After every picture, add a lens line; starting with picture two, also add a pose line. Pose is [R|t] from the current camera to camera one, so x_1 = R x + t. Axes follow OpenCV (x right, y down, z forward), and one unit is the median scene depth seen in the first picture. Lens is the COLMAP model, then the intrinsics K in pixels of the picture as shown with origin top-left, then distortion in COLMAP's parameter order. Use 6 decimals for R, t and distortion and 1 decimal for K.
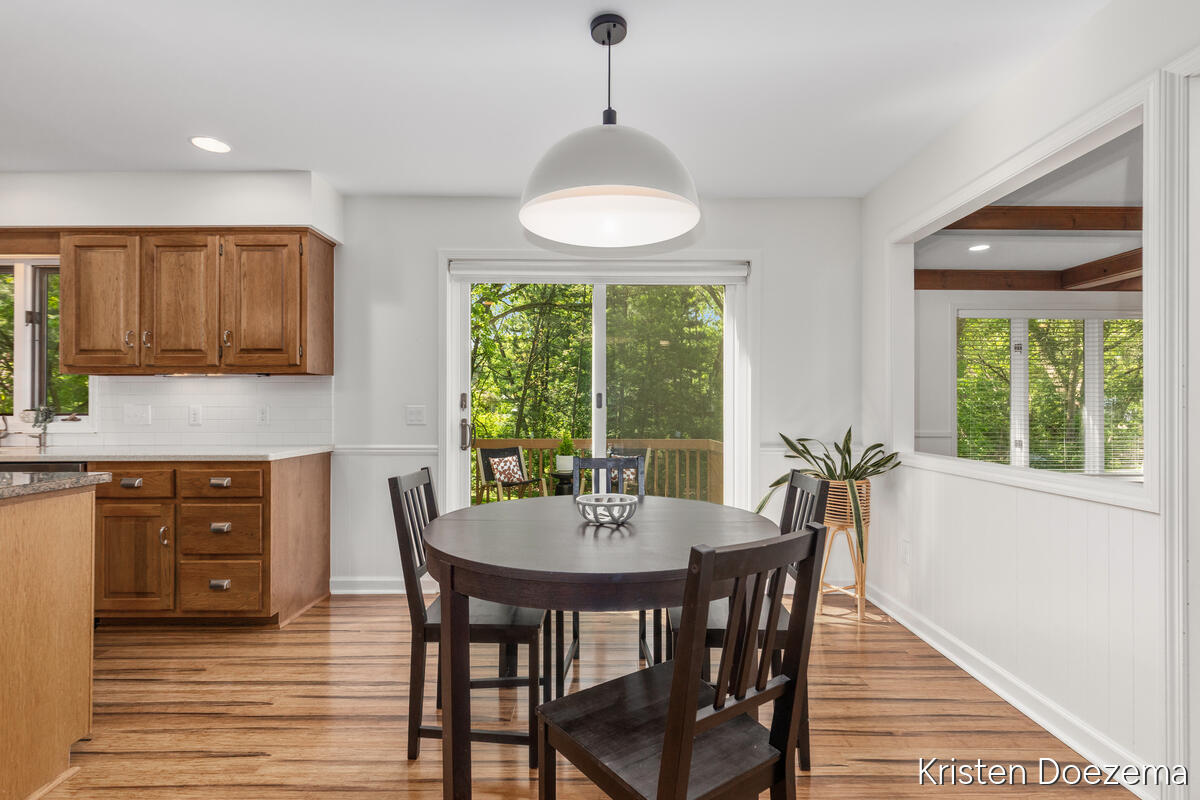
lens RADIAL K [[546.3, 0, 595.9], [0, 546.3, 404.0], [0, 0, 1]] dist [0.003332, -0.000003]
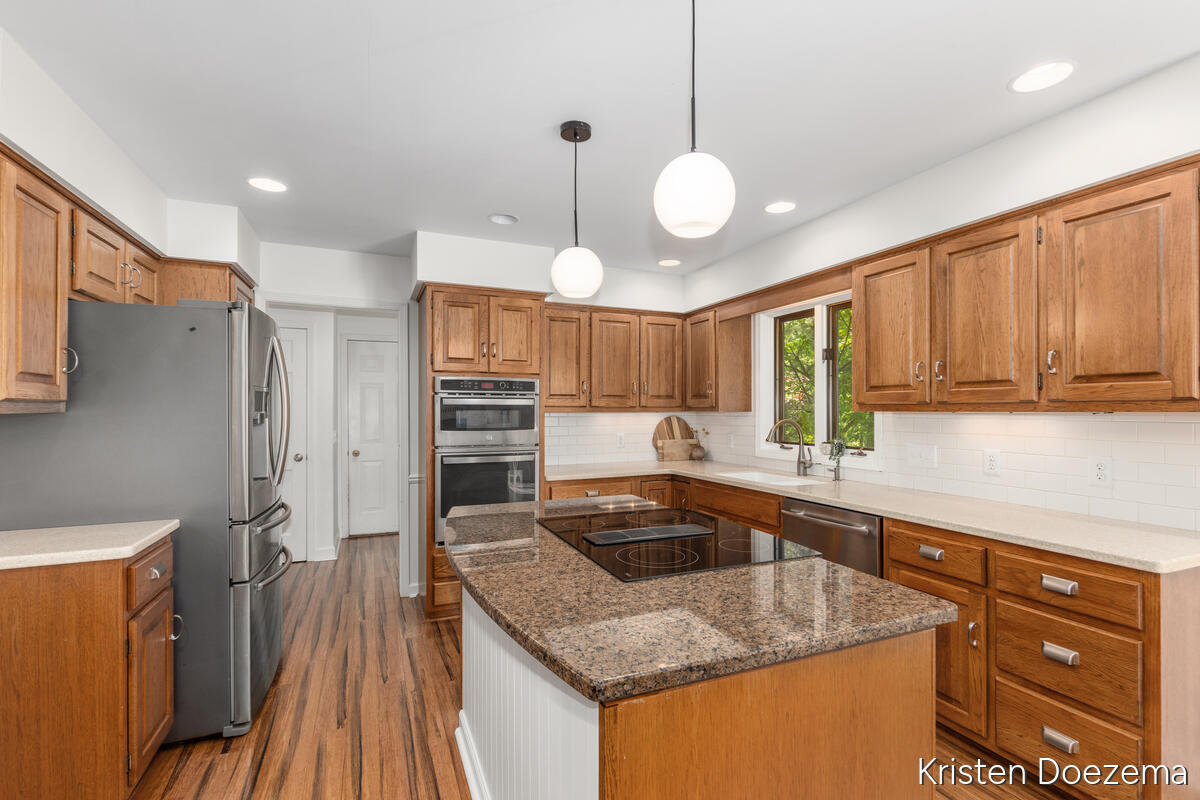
lens RADIAL K [[546.3, 0, 602.9], [0, 546.3, 404.9], [0, 0, 1]] dist [0.003332, -0.000003]
pose [[0.396710, -0.006318, -0.917922, -0.267401], [0.005713, 0.999974, -0.004414, -0.065864], [0.917926, -0.003493, 0.396736, 0.211940]]
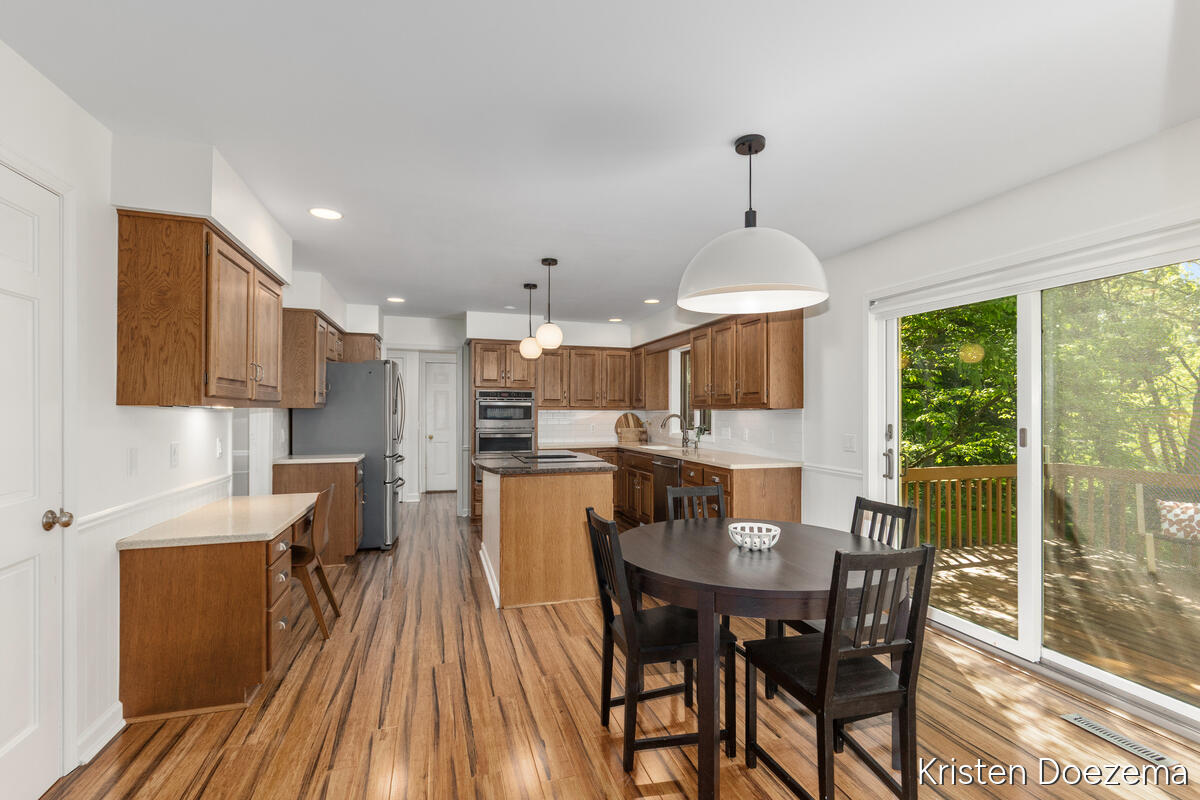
lens RADIAL K [[546.3, 0, 605.2], [0, 546.3, 401.1], [0, 0, 1]] dist [0.003332, -0.000003]
pose [[0.301206, -0.014772, -0.953445, 0.667136], [0.003641, 0.999891, -0.014341, -0.057500], [0.953552, 0.000848, 0.301227, 0.185835]]
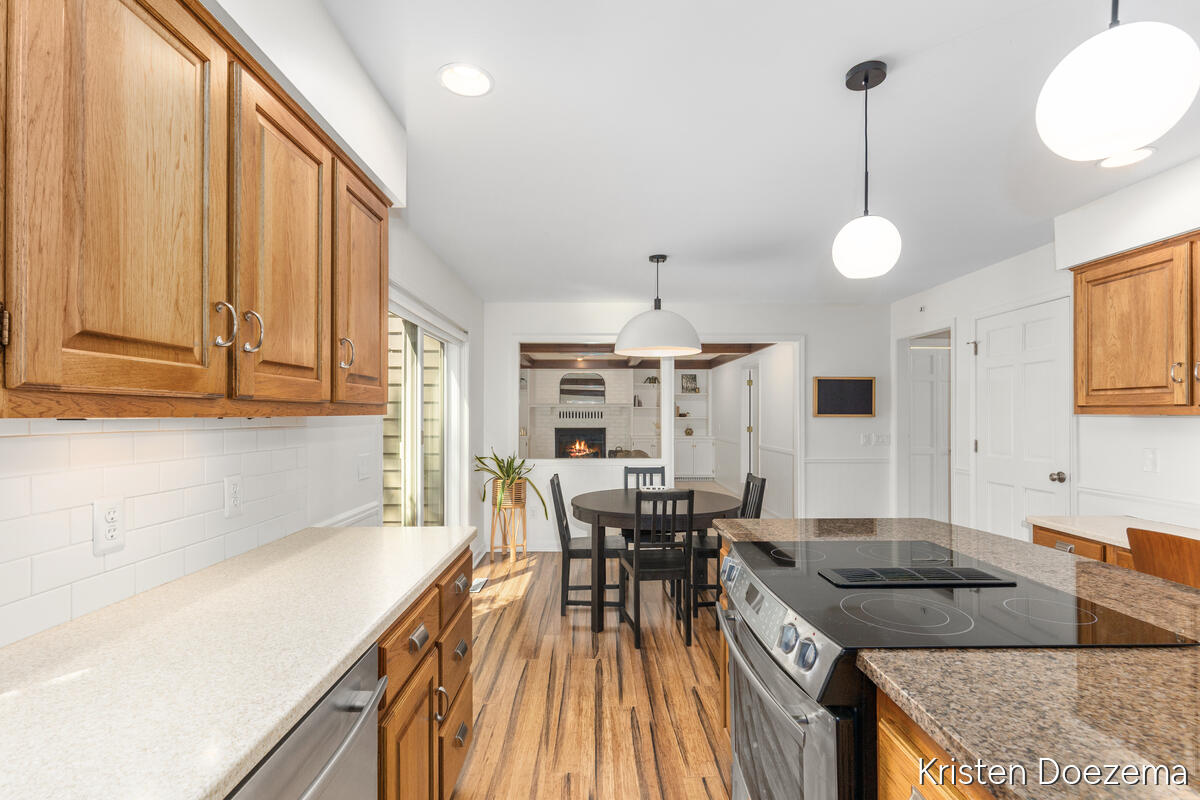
lens RADIAL K [[546.3, 0, 603.5], [0, 546.3, 409.9], [0, 0, 1]] dist [0.003332, -0.000003]
pose [[-0.024617, 0.008581, 0.999660, -1.219734], [-0.002906, 0.999958, -0.008655, -0.058725], [-0.999693, -0.003118, -0.024591, 0.750558]]
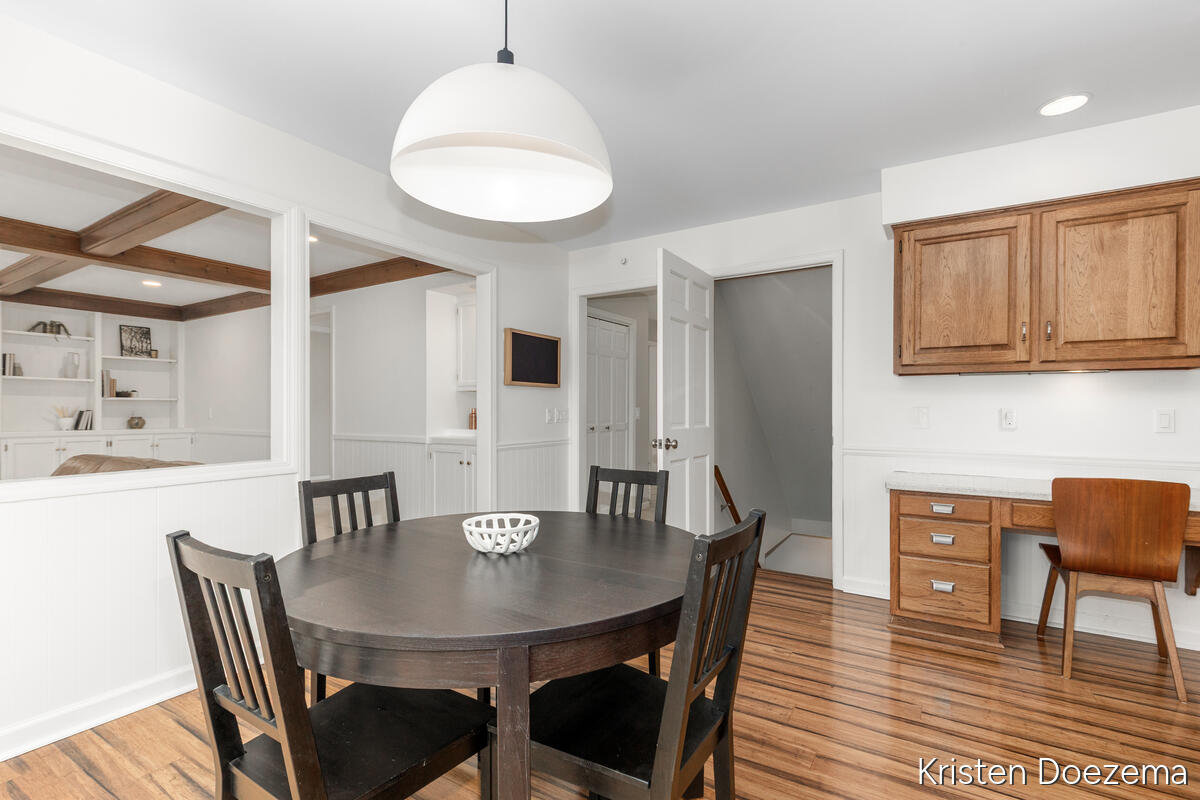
lens RADIAL K [[546.3, 0, 603.8], [0, 546.3, 411.4], [0, 0, 1]] dist [0.003332, -0.000003]
pose [[-0.853921, -0.001839, 0.520399, -0.322755], [-0.002417, 0.999997, -0.000432, 0.006400], [-0.520396, -0.001627, -0.853923, 0.979405]]
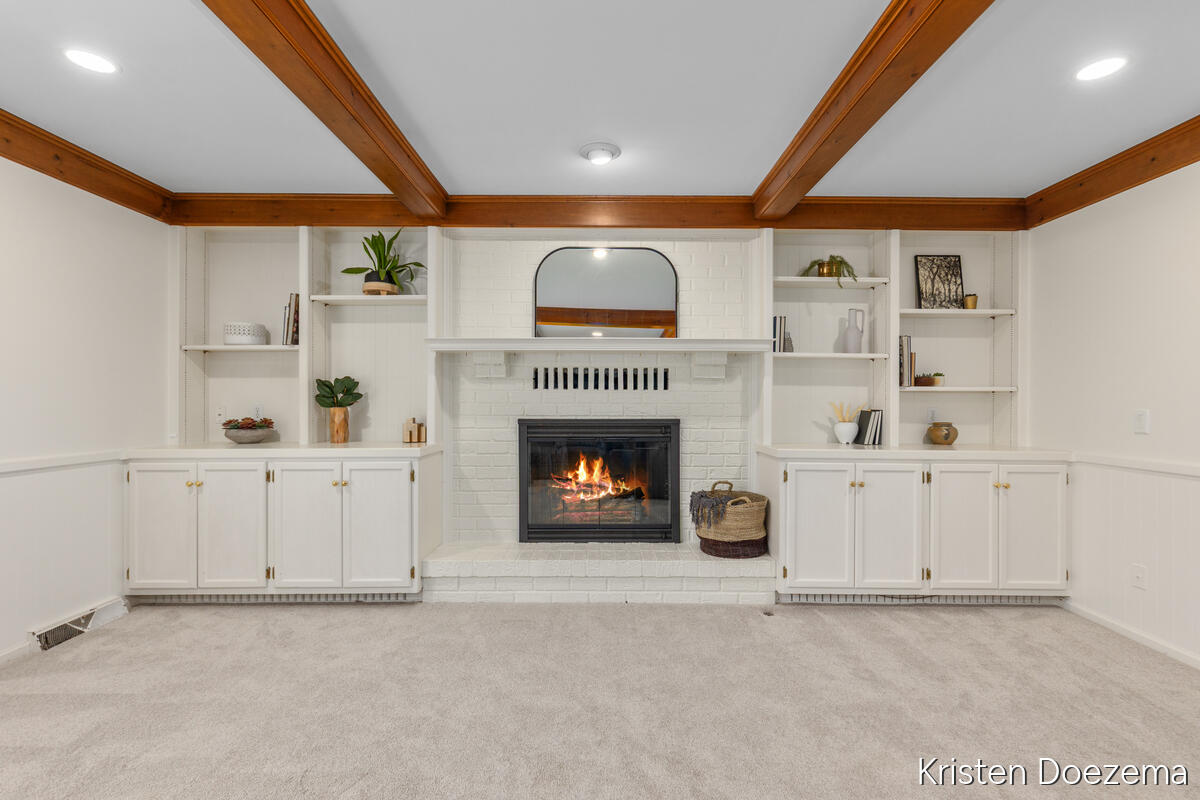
lens RADIAL K [[546.3, 0, 581.5], [0, 546.3, 404.1], [0, 0, 1]] dist [0.003332, -0.000003]
pose [[0.008938, 0.002914, 0.999956, 1.218986], [-0.006745, 0.999973, -0.002854, 0.000903], [-0.999937, -0.006719, 0.008958, 0.839853]]
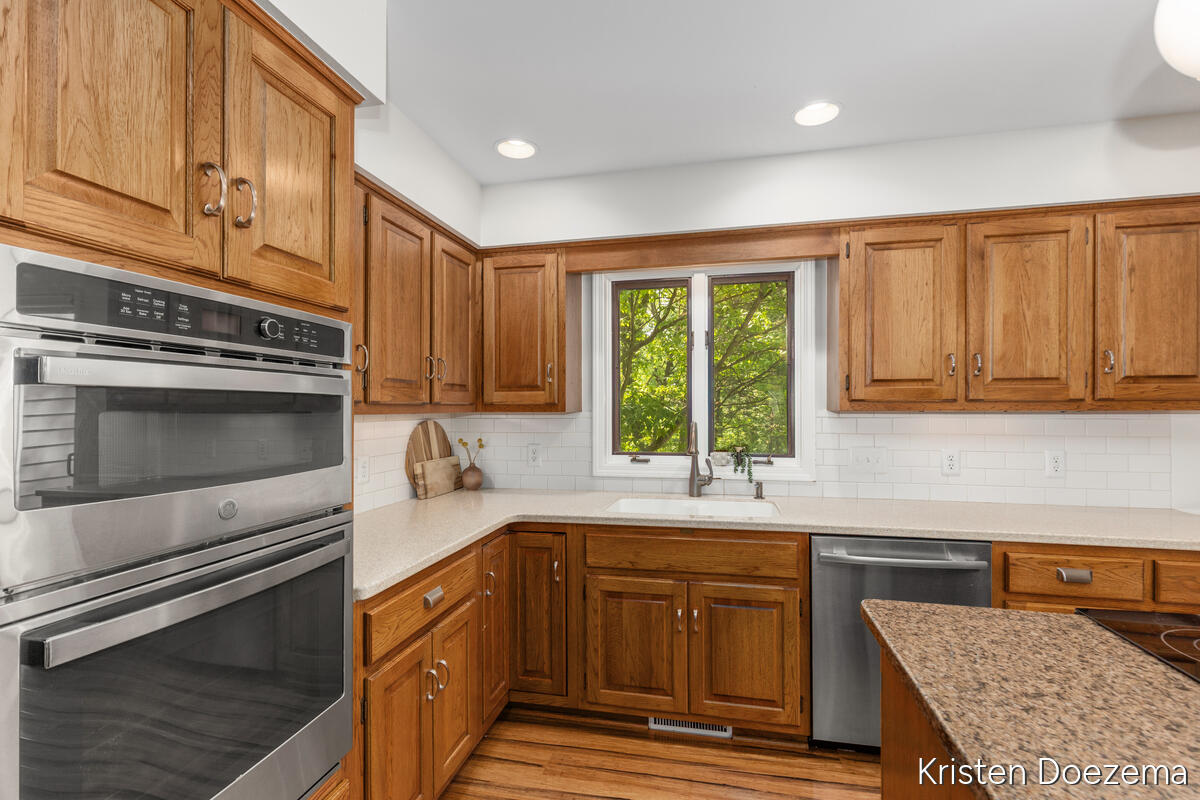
lens RADIAL K [[546.3, 0, 609.0], [0, 546.3, 408.2], [0, 0, 1]] dist [0.003332, -0.000003]
pose [[0.977247, 0.000310, -0.212106, -1.141272], [0.001062, 0.999979, 0.006356, -0.064978], [0.212104, -0.006437, 0.977226, 0.179723]]
